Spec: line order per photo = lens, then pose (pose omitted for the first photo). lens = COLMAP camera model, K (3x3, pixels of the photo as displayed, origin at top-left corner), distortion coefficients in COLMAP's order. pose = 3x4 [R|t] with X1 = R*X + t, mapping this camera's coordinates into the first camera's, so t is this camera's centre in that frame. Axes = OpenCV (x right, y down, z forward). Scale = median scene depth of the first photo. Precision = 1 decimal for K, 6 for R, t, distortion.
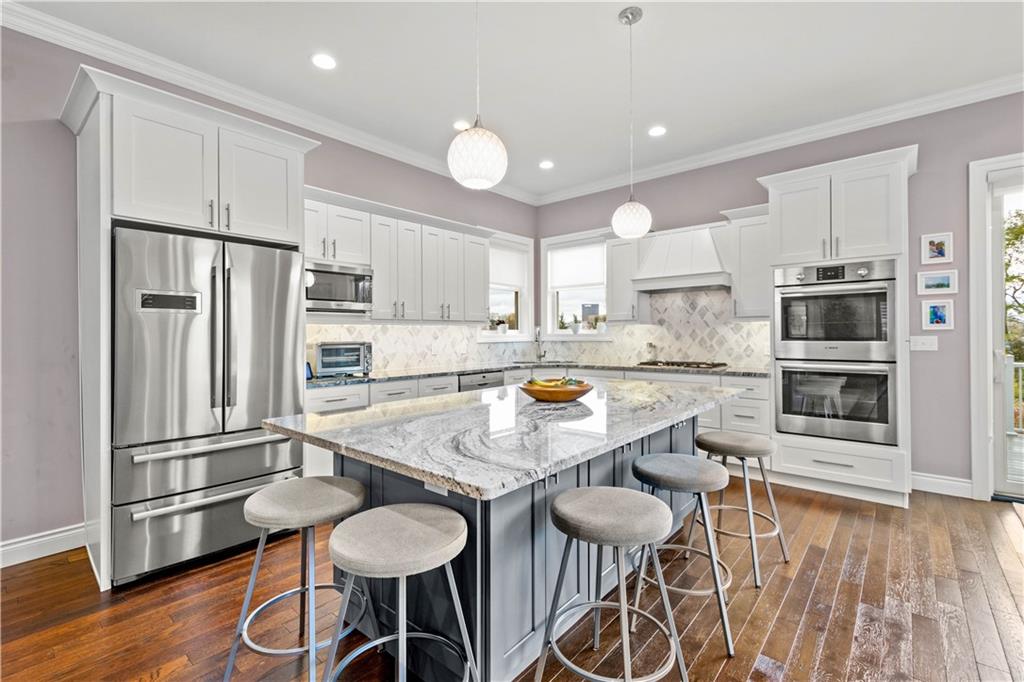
lens RADIAL K [[449.9, 0, 521.6], [0, 449.9, 330.8], [0, 0, 1]] dist [0.007103, -0.000870]
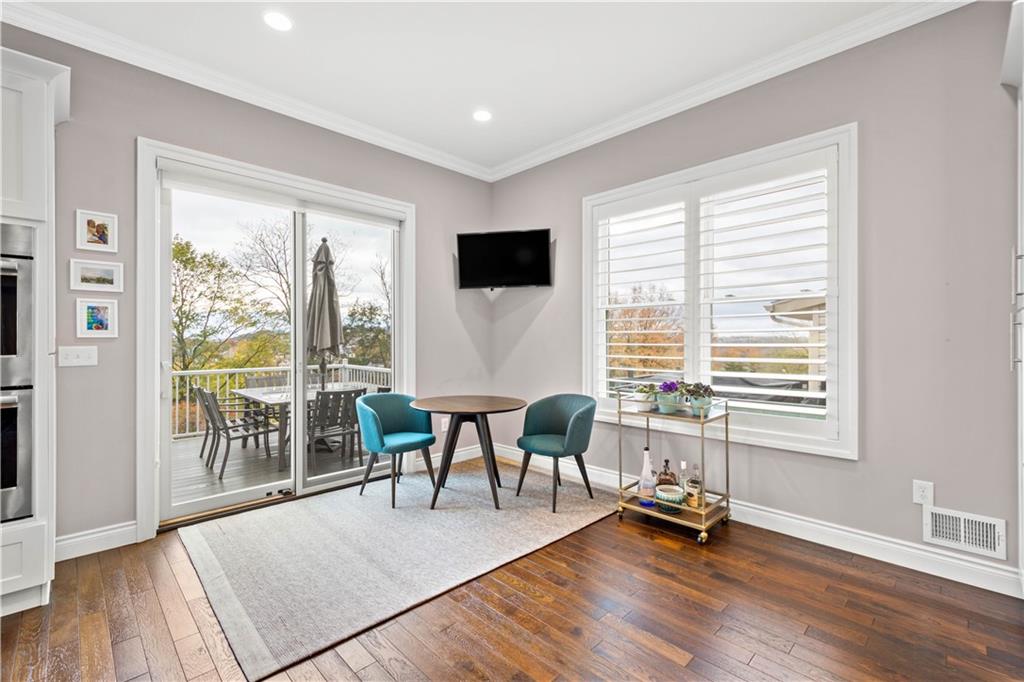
lens RADIAL K [[449.9, 0, 519.2], [0, 449.9, 340.4], [0, 0, 1]] dist [0.007103, -0.000870]
pose [[0.074684, 0.005504, 0.997192, 0.206029], [-0.008436, 0.999952, -0.004888, -0.000127], [-0.997172, -0.008047, 0.074727, 0.226590]]
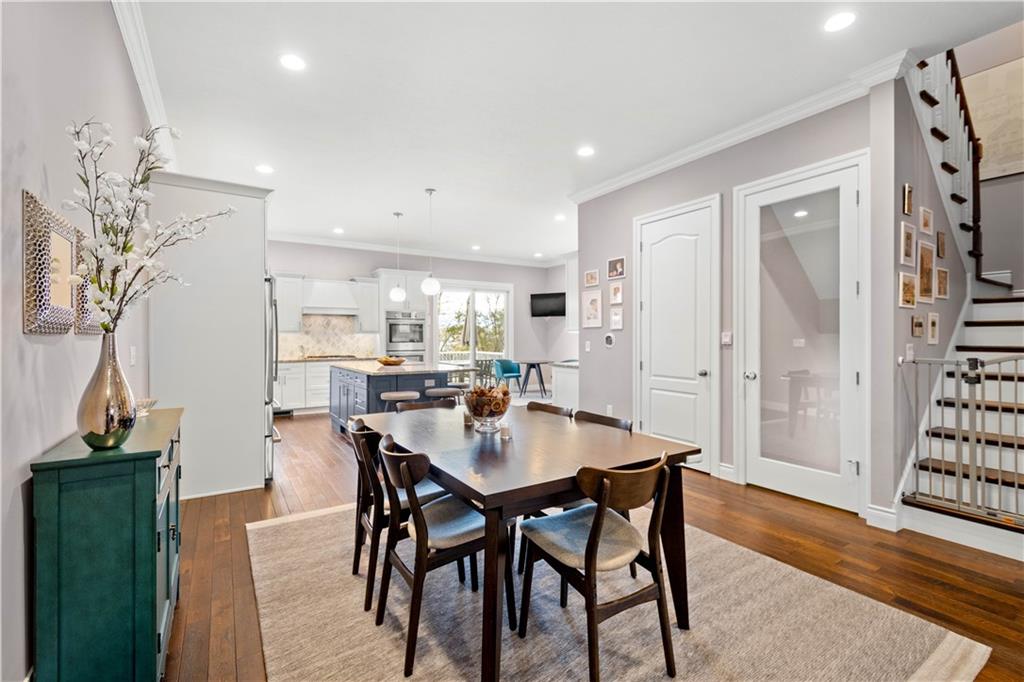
lens RADIAL K [[449.9, 0, 514.0], [0, 449.9, 340.4], [0, 0, 1]] dist [0.007103, -0.000870]
pose [[0.301395, 0.001944, 0.953498, -1.399271], [0.001885, 0.999995, -0.002635, 0.019852], [-0.953498, 0.002591, 0.301389, -0.288630]]
